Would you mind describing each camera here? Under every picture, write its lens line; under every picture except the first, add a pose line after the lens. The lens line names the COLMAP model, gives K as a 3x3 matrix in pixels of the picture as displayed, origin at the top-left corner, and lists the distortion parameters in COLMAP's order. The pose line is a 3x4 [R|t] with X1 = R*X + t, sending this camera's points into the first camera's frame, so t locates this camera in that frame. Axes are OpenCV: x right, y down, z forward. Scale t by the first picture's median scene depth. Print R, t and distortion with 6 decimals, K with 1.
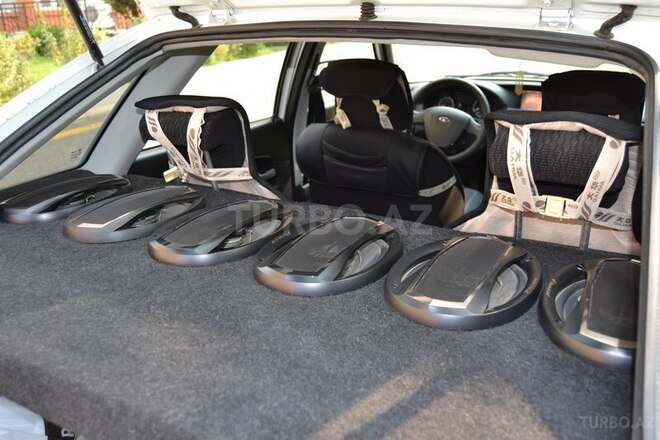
lens RADIAL K [[582.1, 0, 330.1], [0, 582.1, 206.2], [0, 0, 1]] dist [-0.056705, 0.006946]
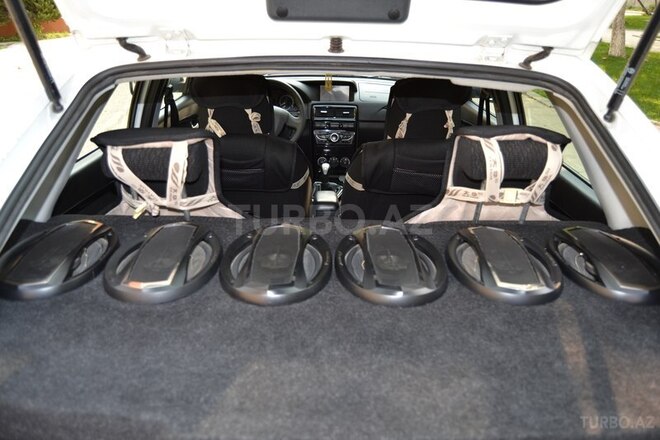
lens RADIAL K [[524.0, 0, 330.0], [0, 524.0, 220.0], [0, 0, 1]] dist [-0.101905, 0.048592]
pose [[0.886289, -0.160588, 0.434399, -0.392905], [0.128275, 0.986383, 0.102930, -0.091652], [-0.445013, -0.035504, 0.894820, 0.071063]]
